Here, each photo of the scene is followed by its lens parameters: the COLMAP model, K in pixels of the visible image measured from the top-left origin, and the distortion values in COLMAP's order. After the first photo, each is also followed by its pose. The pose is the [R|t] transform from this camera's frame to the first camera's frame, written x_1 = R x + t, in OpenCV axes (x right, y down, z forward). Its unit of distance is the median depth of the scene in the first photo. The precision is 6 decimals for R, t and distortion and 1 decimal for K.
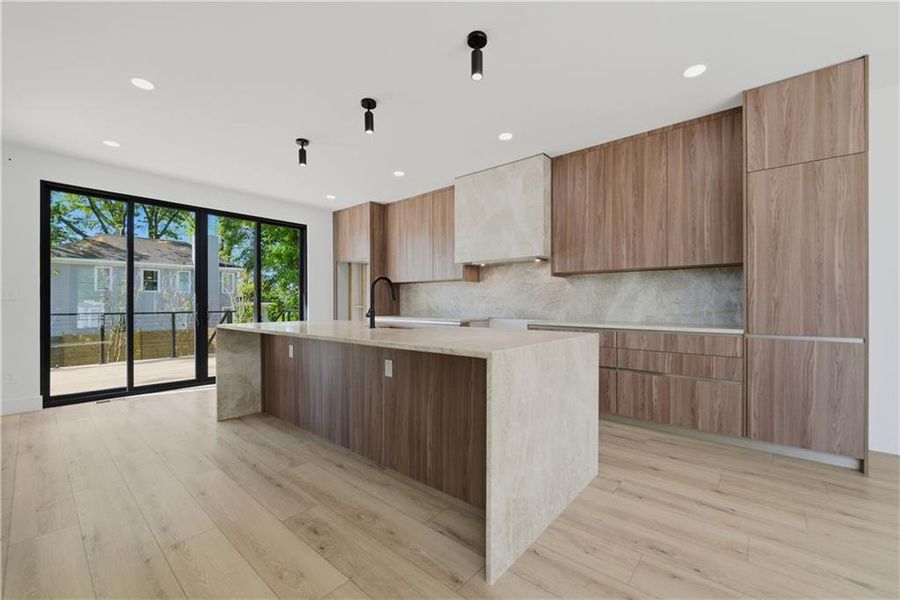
lens RADIAL K [[371.5, 0, 455.2], [0, 371.5, 303.7], [0, 0, 1]] dist [-0.019117, 0.000043]
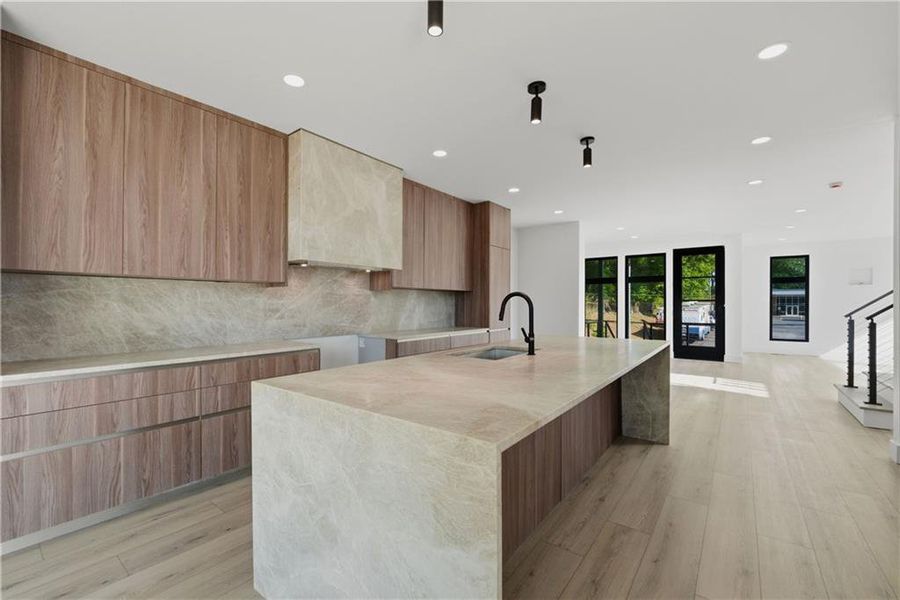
lens RADIAL K [[371.5, 0, 455.2], [0, 371.5, 303.7], [0, 0, 1]] dist [-0.019117, 0.000043]
pose [[-0.051224, 0.003740, 0.998680, -0.755995], [0.000927, 0.999993, -0.003697, -0.032735], [-0.998687, 0.000736, -0.051227, 0.874464]]
